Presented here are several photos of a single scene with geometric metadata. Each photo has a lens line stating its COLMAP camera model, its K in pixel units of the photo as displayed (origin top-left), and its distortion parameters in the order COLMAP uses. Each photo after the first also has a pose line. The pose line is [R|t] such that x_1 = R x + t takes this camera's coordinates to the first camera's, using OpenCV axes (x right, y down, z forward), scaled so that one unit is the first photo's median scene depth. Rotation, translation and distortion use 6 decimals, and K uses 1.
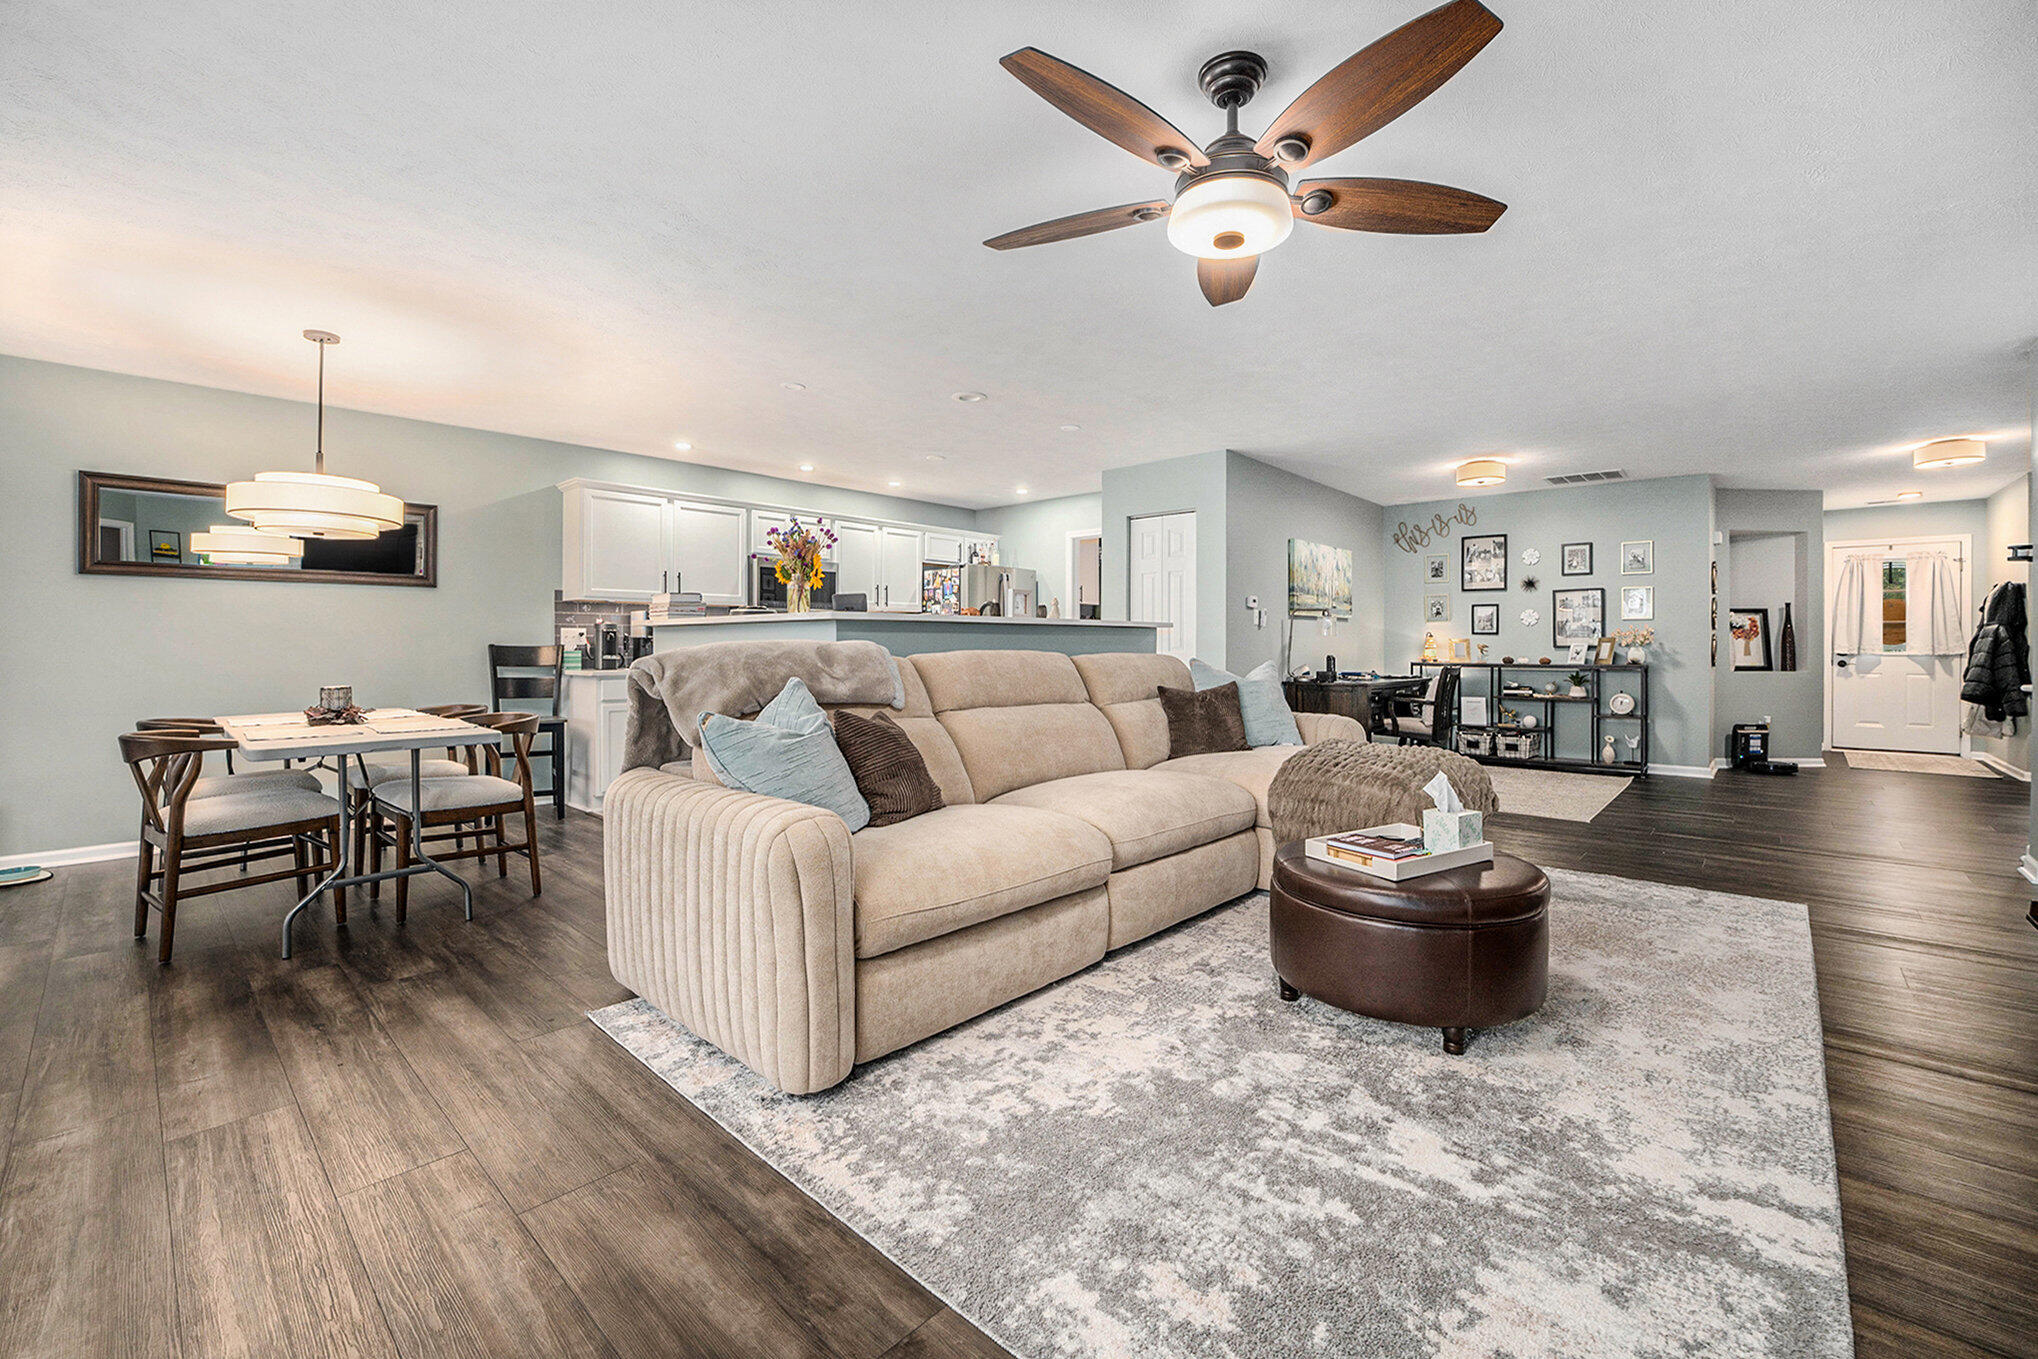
lens RADIAL K [[849.5, 0, 1035.7], [0, 849.5, 641.8], [0, 0, 1]] dist [-0.022494, 0.002680]
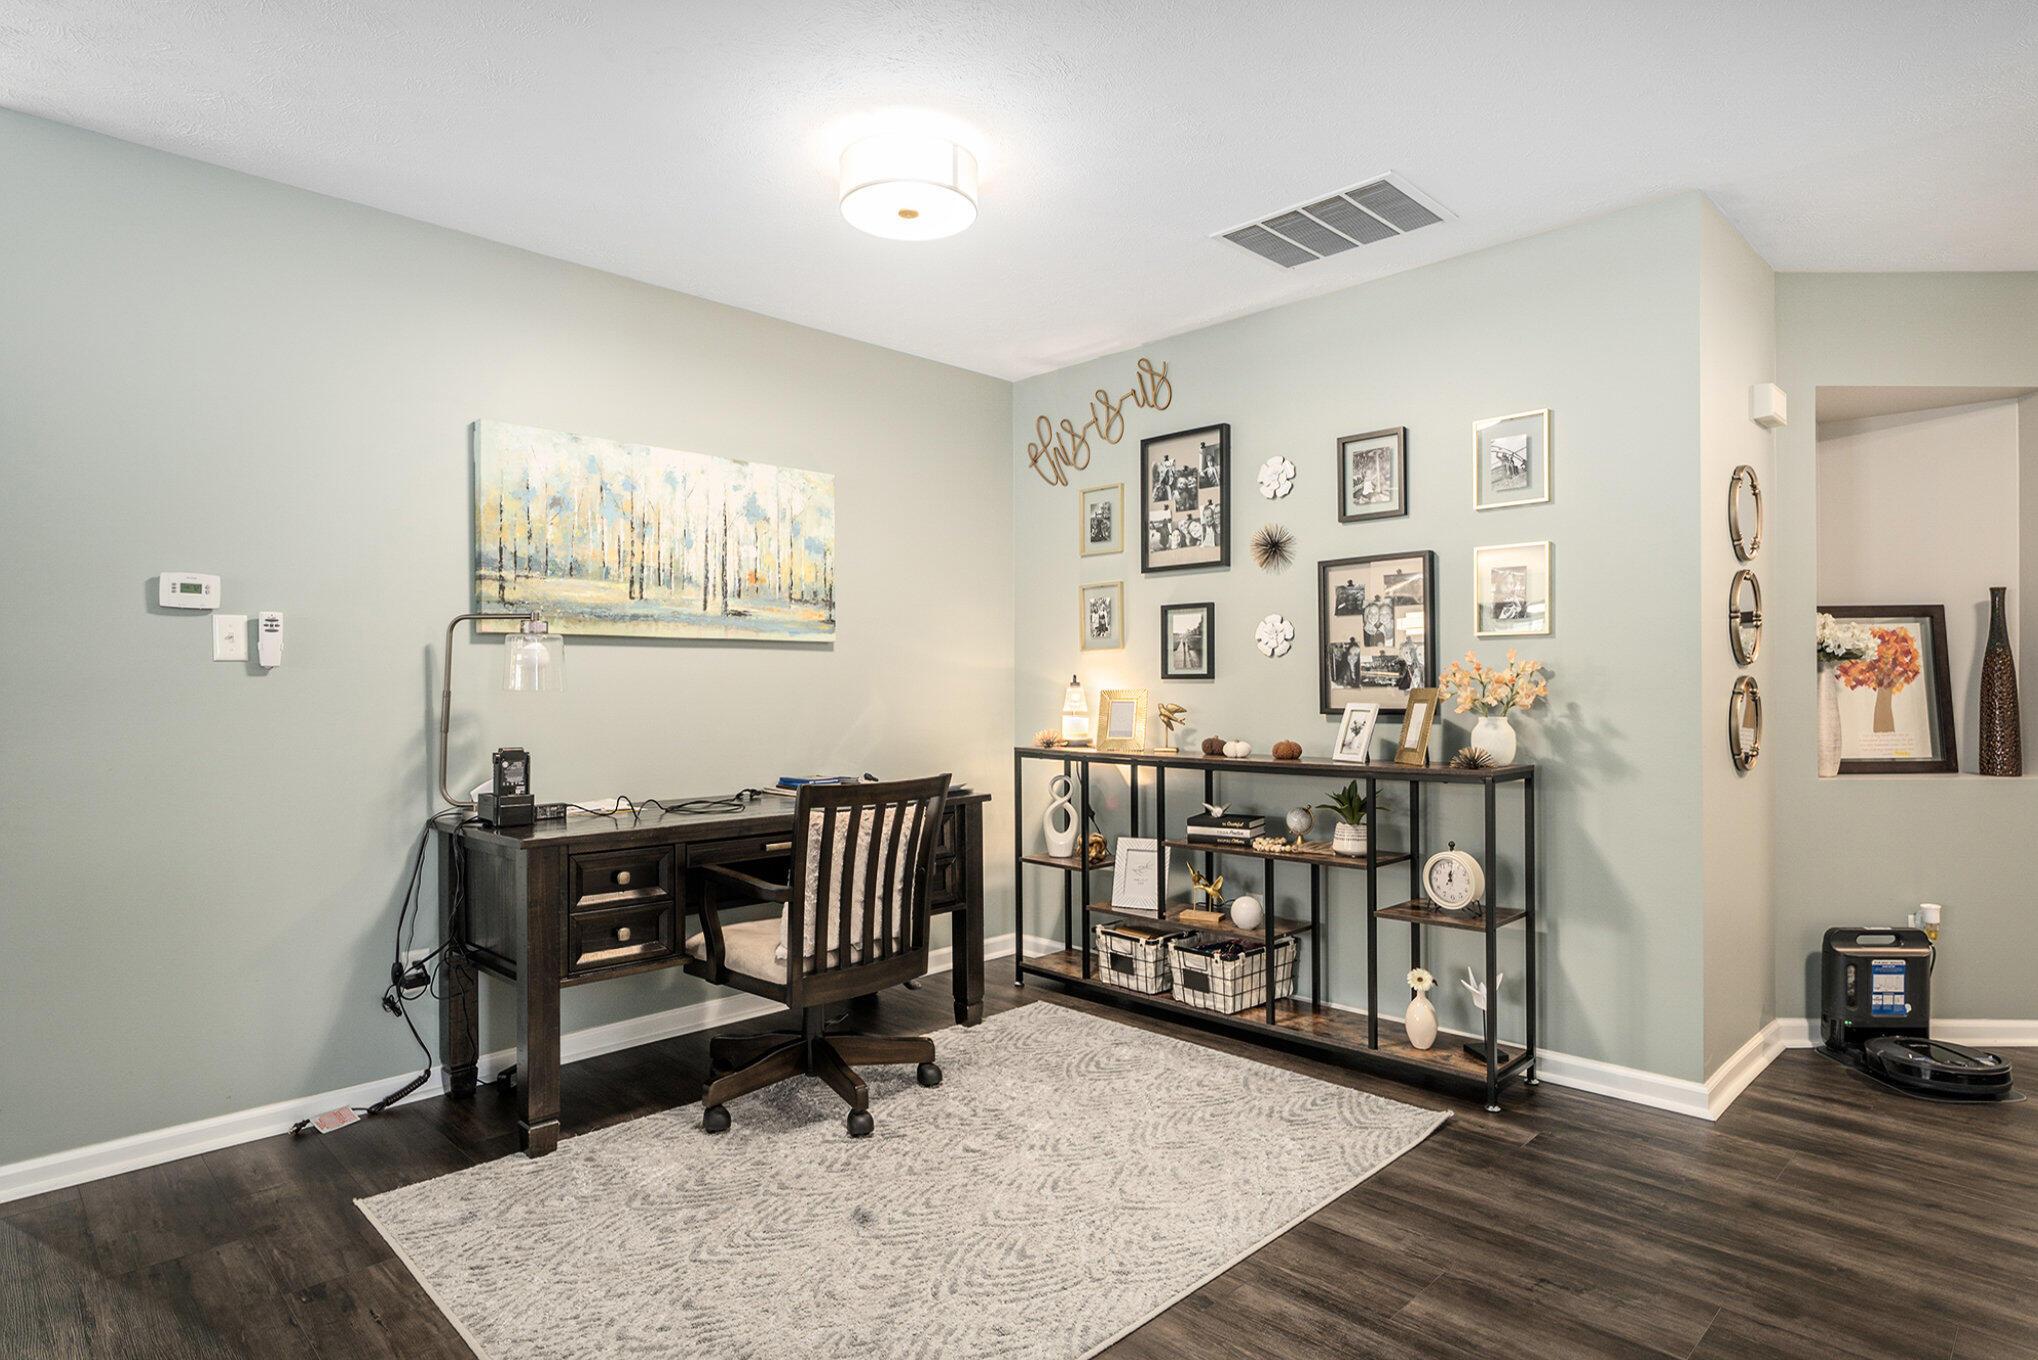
lens RADIAL K [[1054.3, 0, 1066.9], [0, 1054.3, 684.7], [0, 0, 1]] dist [0.000037, 0.001346]
pose [[0.998141, -0.004614, -0.060765, 0.566629], [0.004626, 0.999989, 0.000060, -0.007245], [0.060764, -0.000341, 0.998152, 0.558636]]
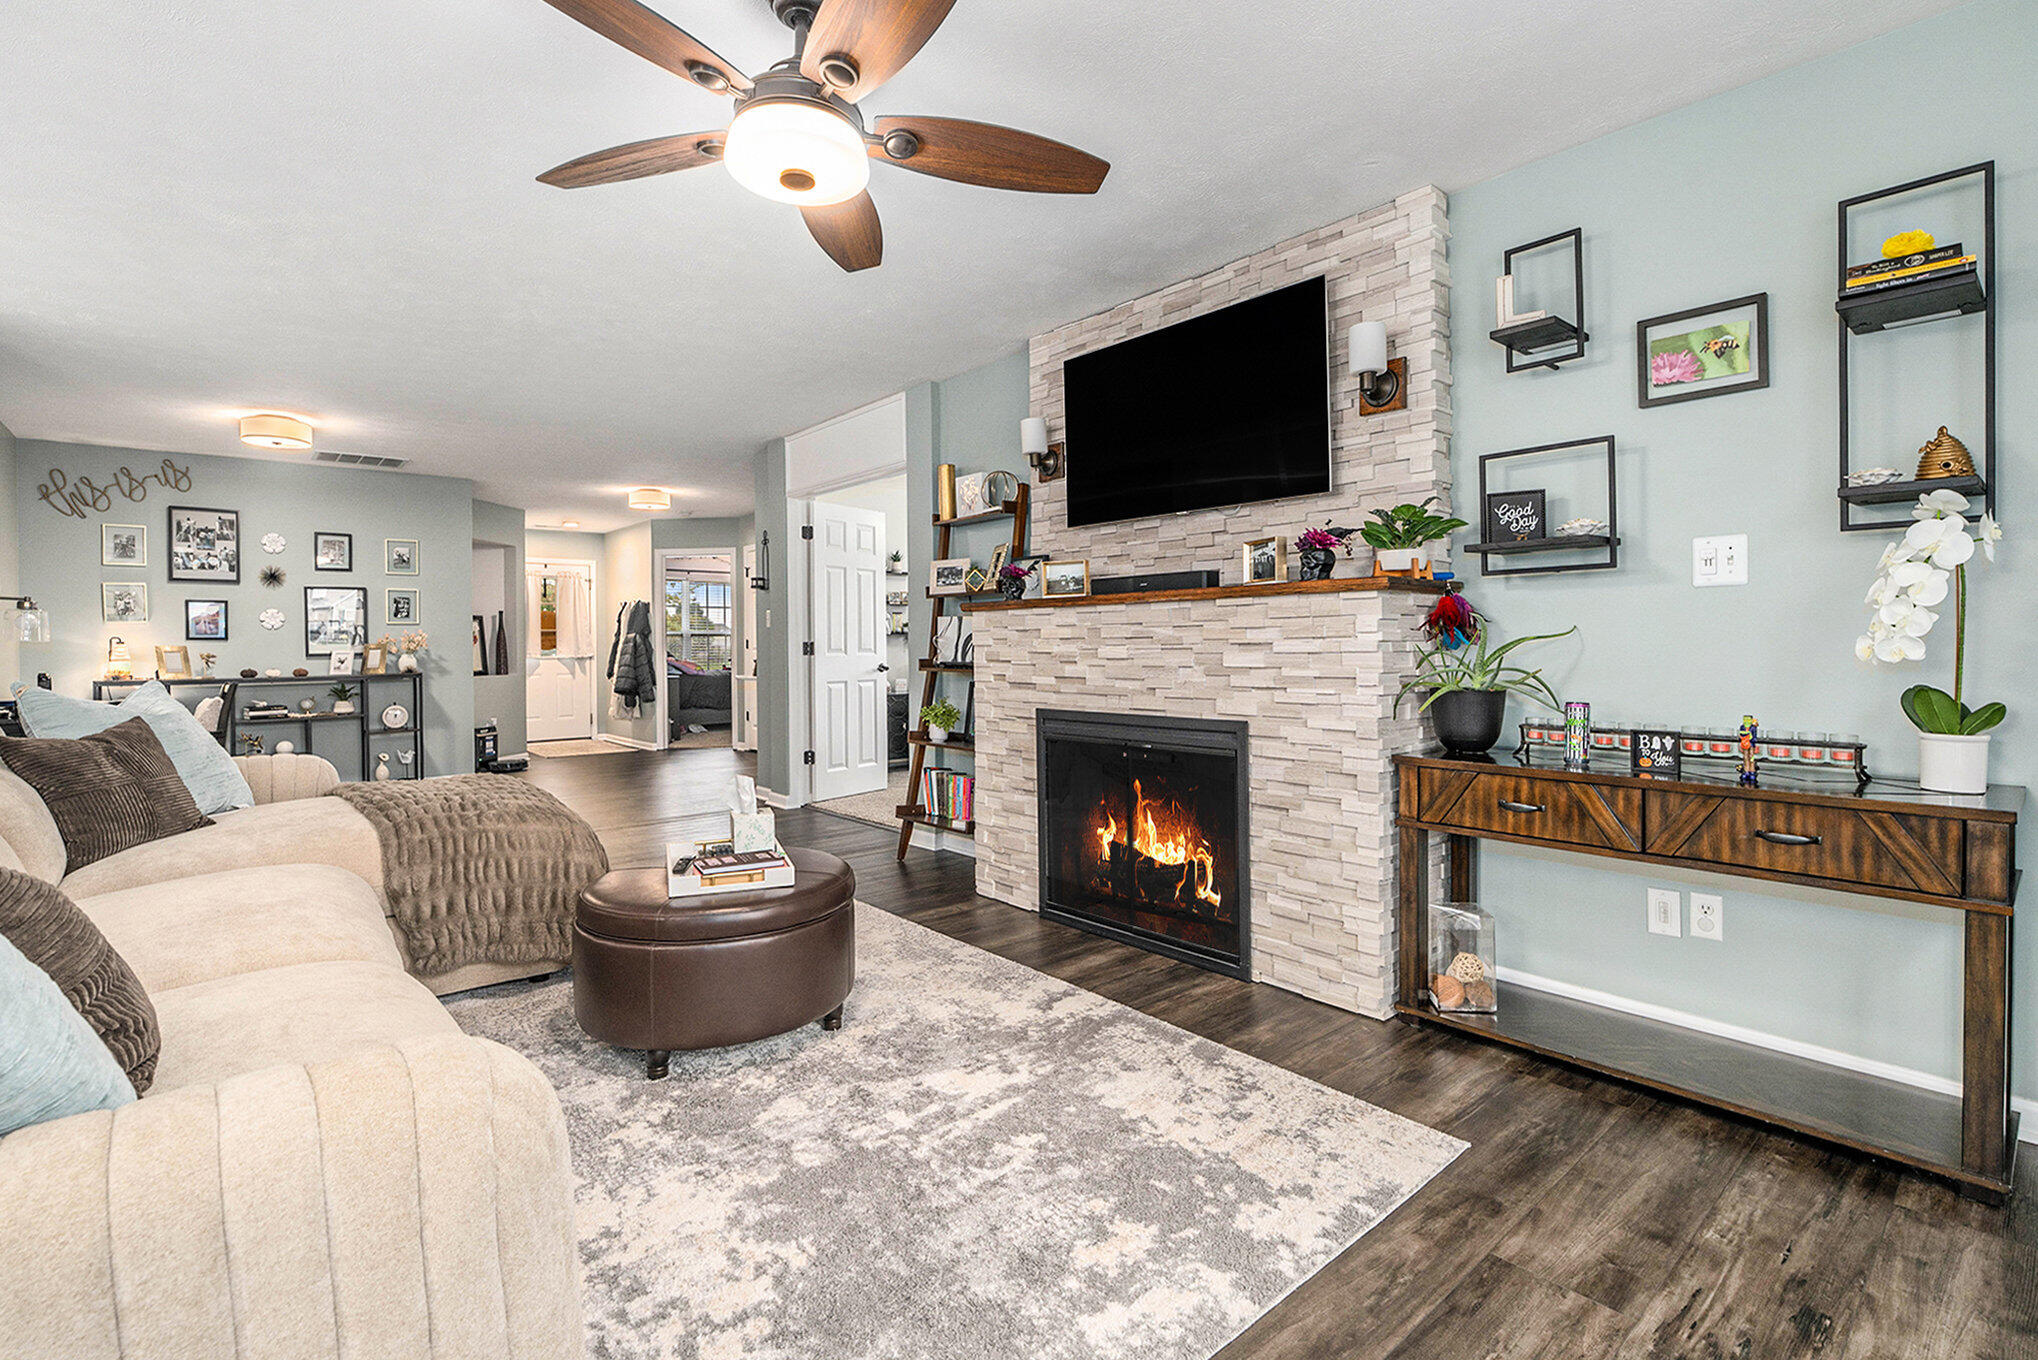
lens RADIAL K [[926.4, 0, 1032.6], [0, 926.4, 643.5], [0, 0, 1]] dist [-0.013986, -0.000559]
pose [[0.129383, -0.000838, 0.991594, -0.200461], [0.007828, 0.999969, -0.000177, 0.000285], [-0.991564, 0.007785, 0.129386, 0.187469]]
